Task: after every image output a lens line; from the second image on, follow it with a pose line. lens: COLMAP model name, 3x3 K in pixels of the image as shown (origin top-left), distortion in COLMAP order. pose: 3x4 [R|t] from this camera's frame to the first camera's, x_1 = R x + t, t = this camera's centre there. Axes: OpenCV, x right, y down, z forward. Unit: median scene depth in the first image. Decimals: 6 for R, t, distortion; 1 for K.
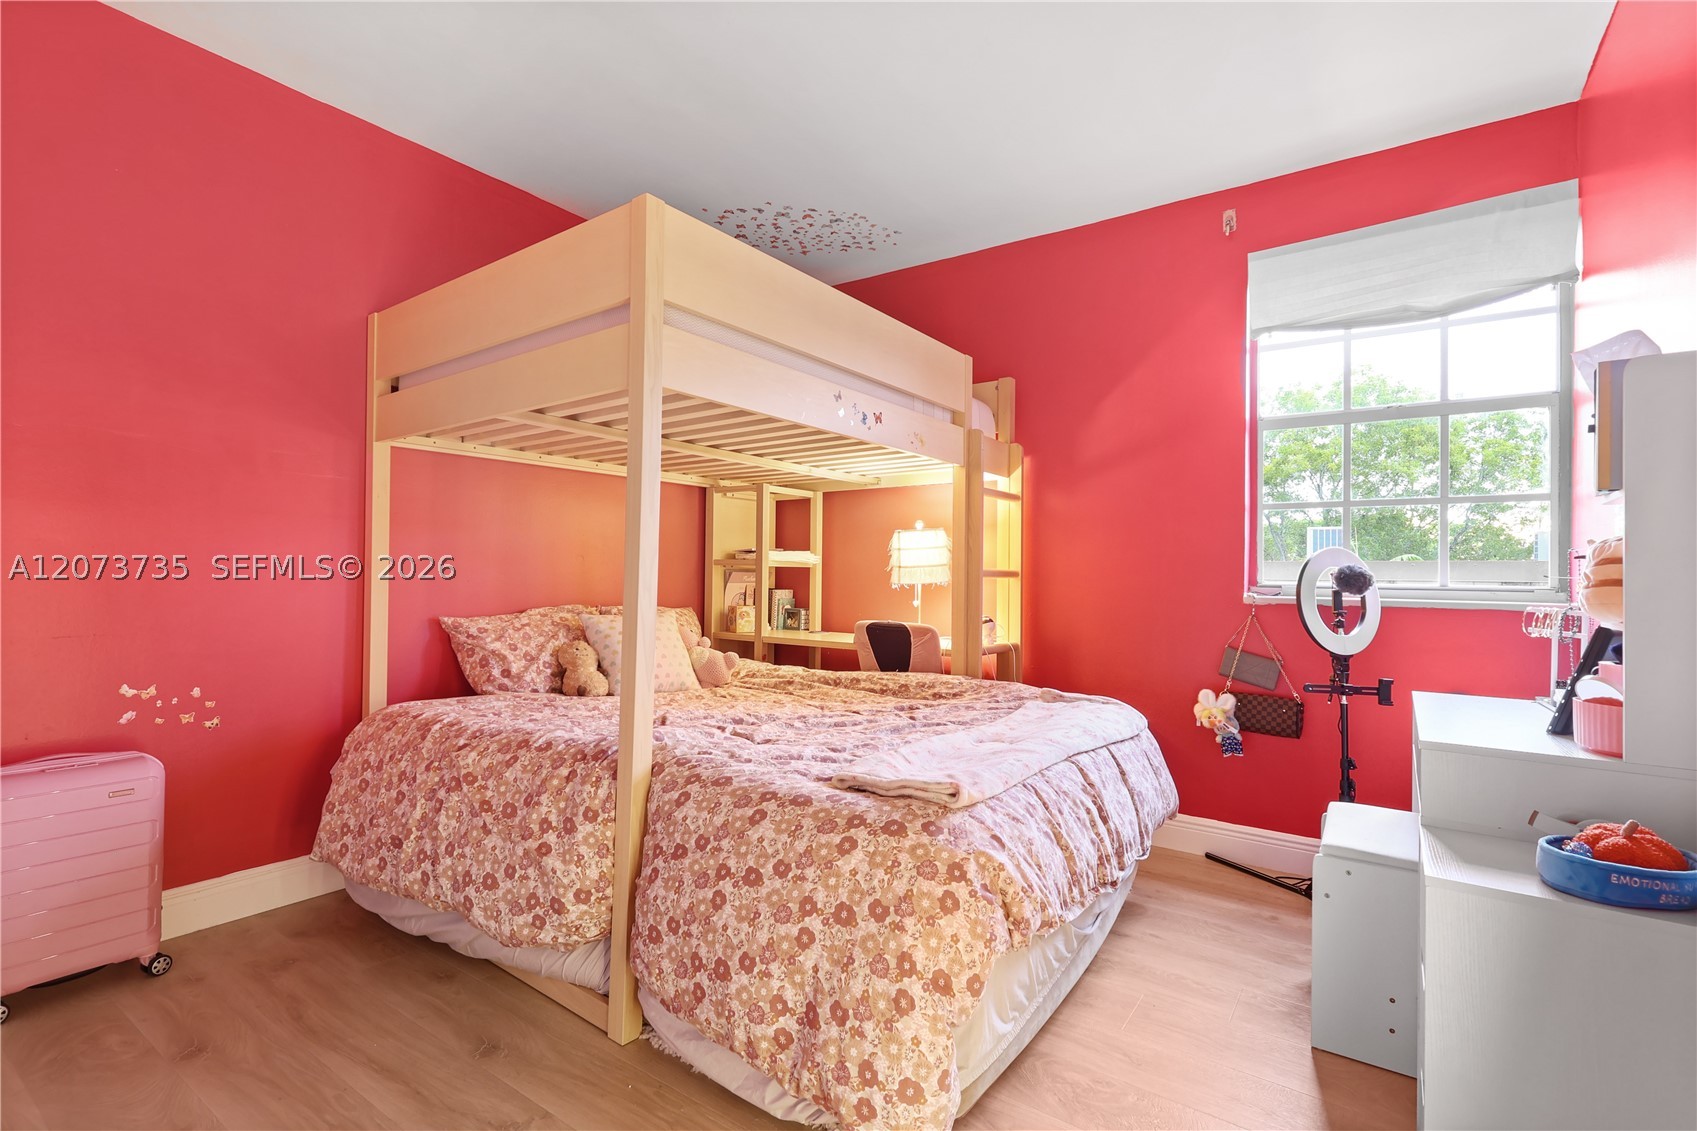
lens RADIAL K [[775.1, 0, 848.5], [0, 775.1, 565.5], [0, 0, 1]] dist [0.000928, 0.000049]
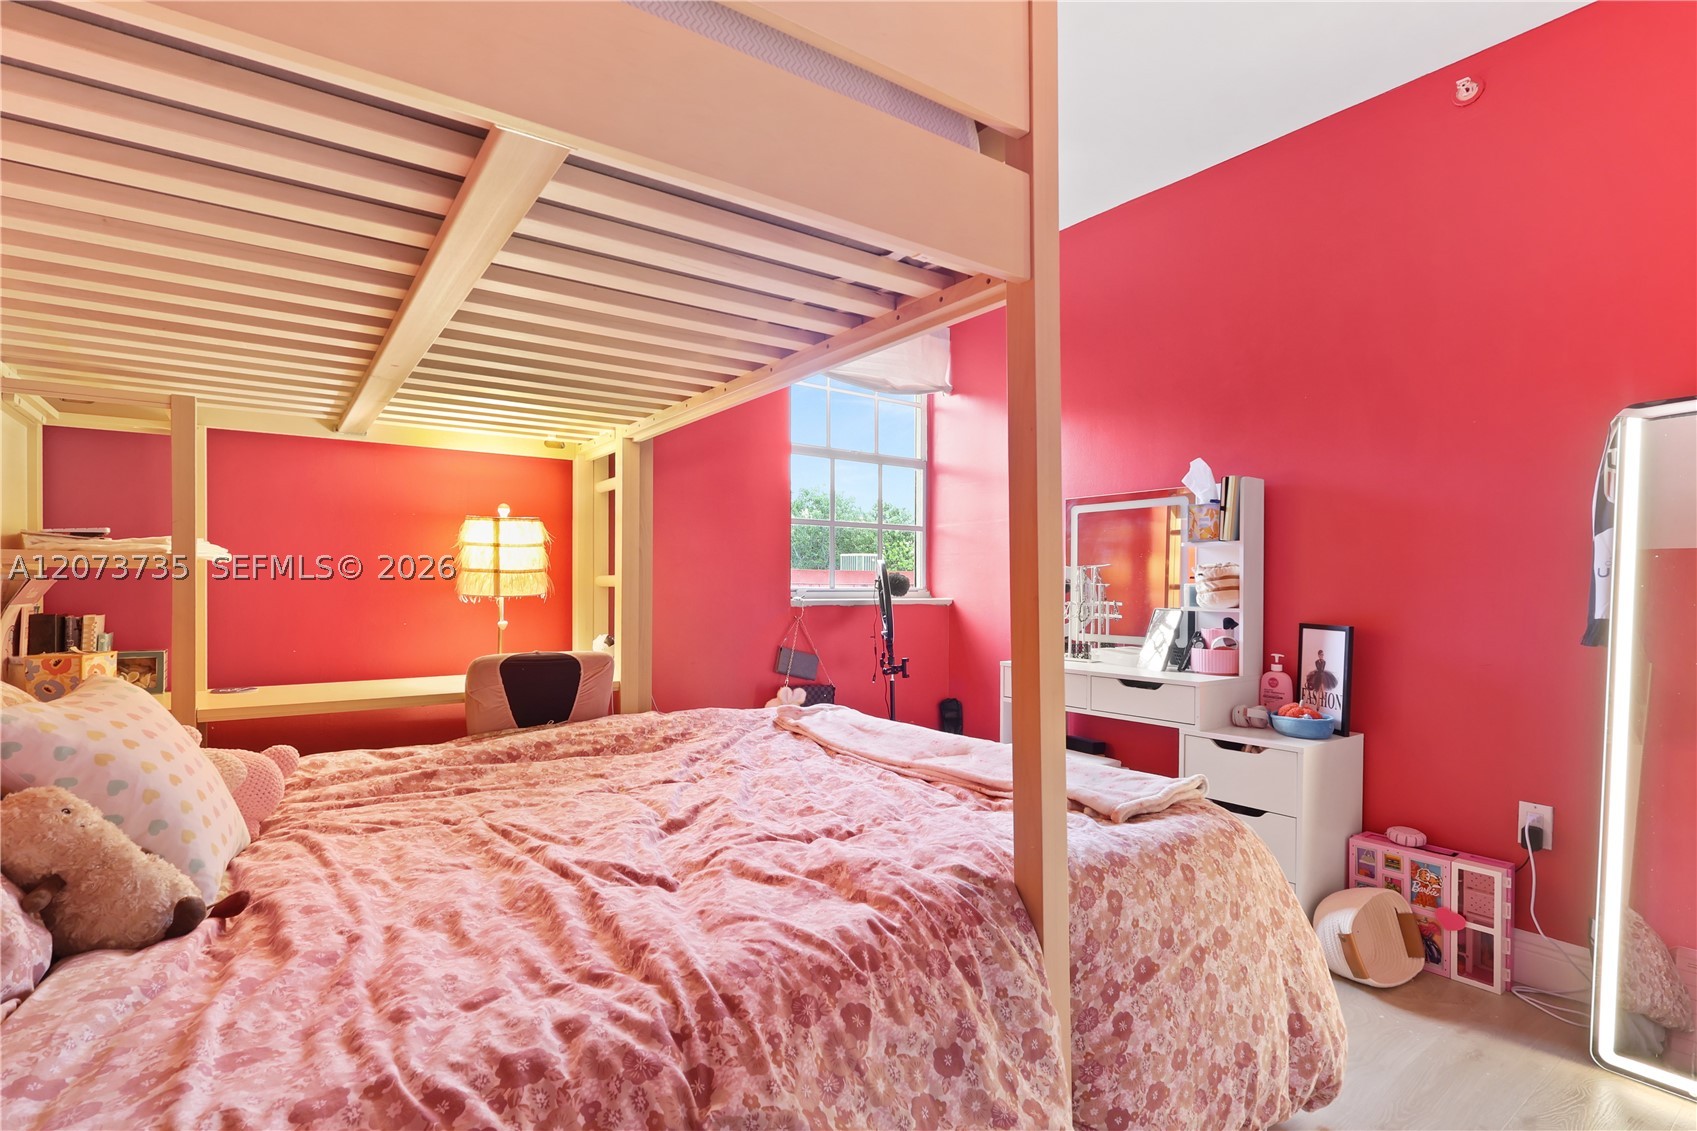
lens RADIAL K [[807.5, 0, 817.6], [0, 807.5, 586.1], [0, 0, 1]] dist [-0.000143, -0.000094]
pose [[0.342449, -0.012315, 0.939456, -0.557436], [-0.011575, 0.999783, 0.017325, -0.001126], [-0.939465, -0.016807, 0.342232, 0.556285]]
